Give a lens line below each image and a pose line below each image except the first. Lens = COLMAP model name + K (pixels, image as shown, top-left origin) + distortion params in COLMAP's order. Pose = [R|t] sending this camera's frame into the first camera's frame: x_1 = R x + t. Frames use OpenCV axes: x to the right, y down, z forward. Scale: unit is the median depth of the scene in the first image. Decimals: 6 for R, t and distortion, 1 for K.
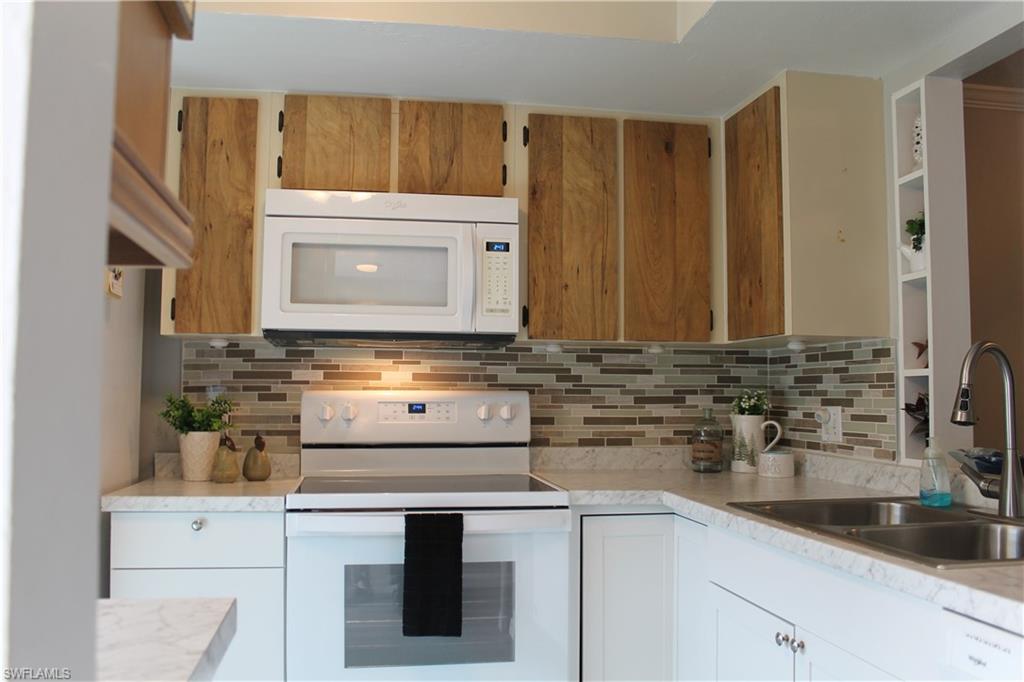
lens RADIAL K [[862.7, 0, 497.8], [0, 862.7, 343.7], [0, 0, 1]] dist [-0.161497, 0.130277]
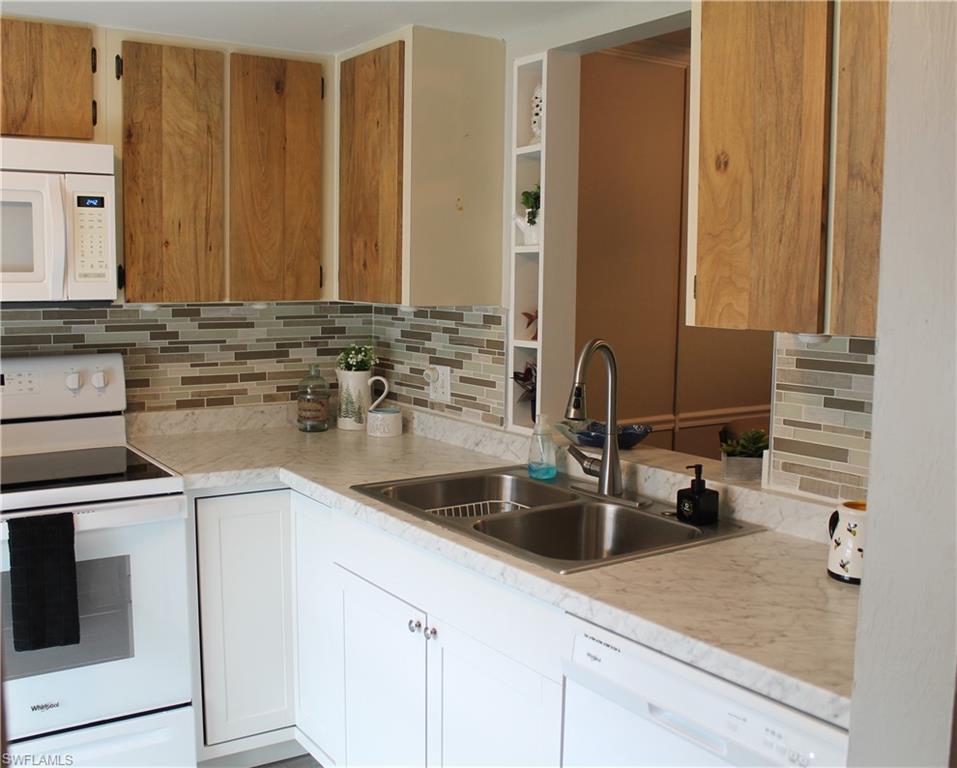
lens RADIAL K [[980.0, 0, 430.5], [0, 980.0, 386.4], [0, 0, 1]] dist [-0.173216, 0.194246]
pose [[0.918662, -0.043350, 0.392660, -0.071228], [-0.025753, 0.985275, 0.169028, -0.098354], [-0.394205, -0.165391, 0.904018, -0.046563]]
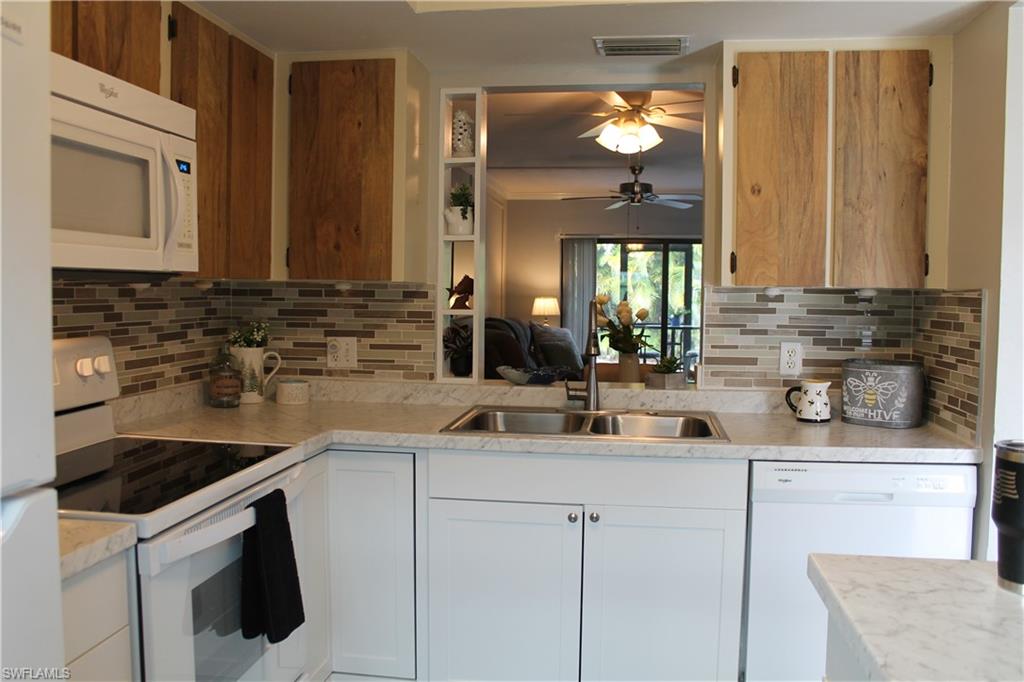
lens RADIAL K [[862.7, 0, 497.8], [0, 862.7, 343.7], [0, 0, 1]] dist [-0.161497, 0.130277]
pose [[0.313704, -0.064349, 0.947338, -0.656126], [-0.063915, 0.994007, 0.088684, -0.034567], [-0.947367, -0.088370, 0.307711, 0.444666]]
